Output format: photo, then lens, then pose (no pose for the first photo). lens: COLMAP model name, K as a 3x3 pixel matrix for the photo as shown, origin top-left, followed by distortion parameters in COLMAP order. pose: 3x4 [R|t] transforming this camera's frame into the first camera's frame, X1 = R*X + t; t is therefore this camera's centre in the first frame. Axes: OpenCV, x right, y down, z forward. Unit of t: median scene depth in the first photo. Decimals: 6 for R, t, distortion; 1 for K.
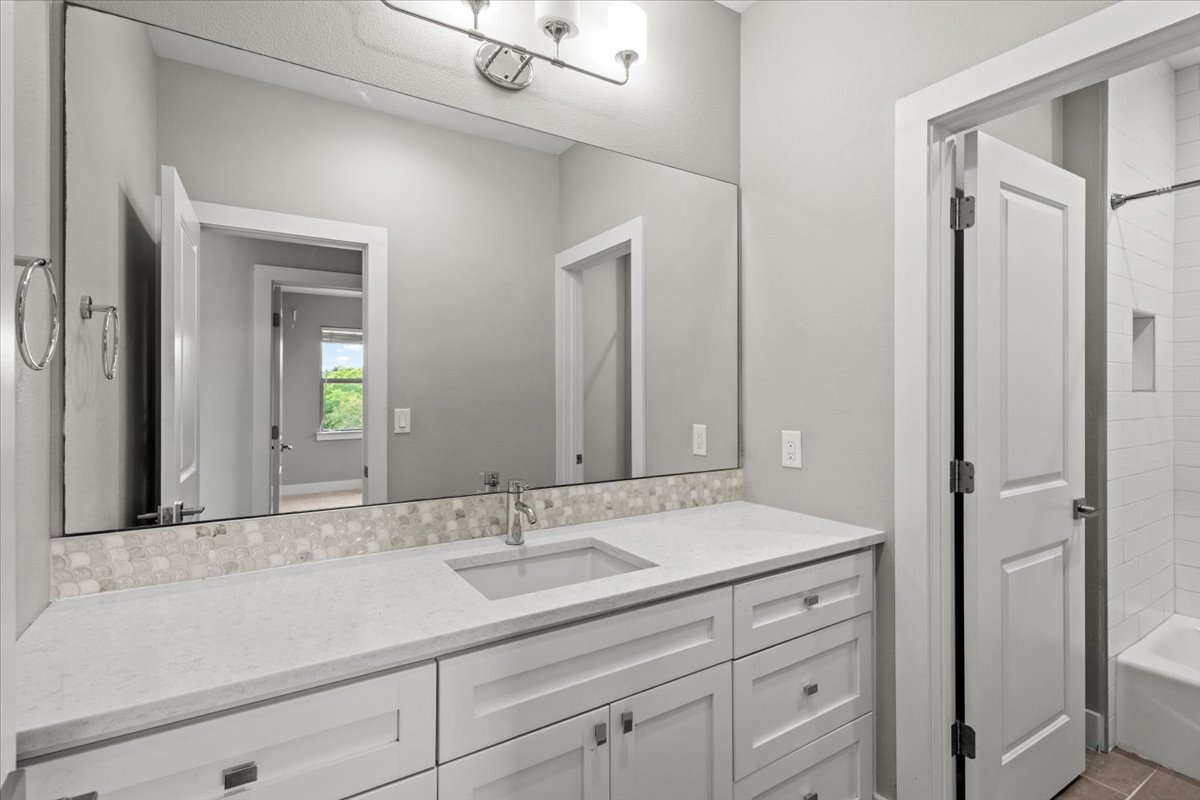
lens RADIAL K [[567.0, 0, 599.7], [0, 567.0, 396.9], [0, 0, 1]] dist [0.010055, -0.001348]
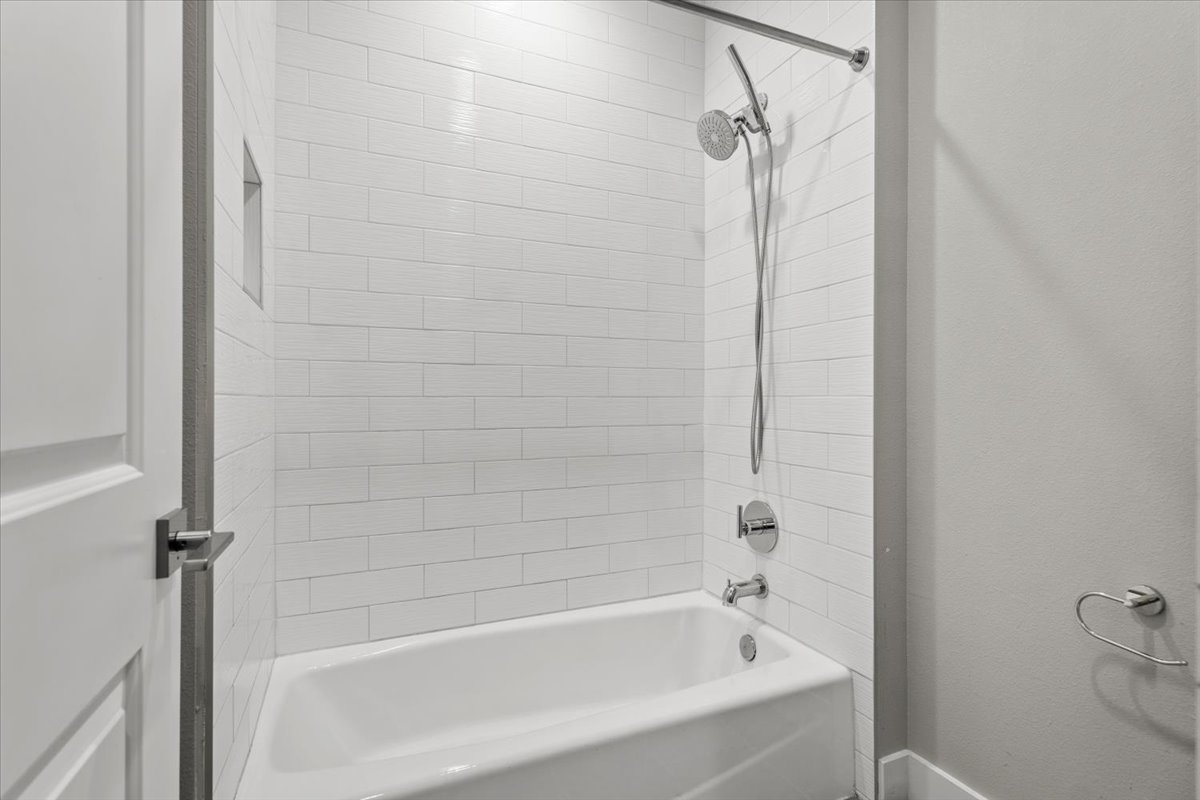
lens RADIAL K [[567.0, 0, 600.2], [0, 567.0, 401.6], [0, 0, 1]] dist [0.010055, -0.001348]
pose [[0.155078, 0.004567, 0.987892, 0.542065], [-0.002004, 0.999989, -0.004308, 0.112353], [-0.987900, -0.001311, 0.155086, 0.693824]]
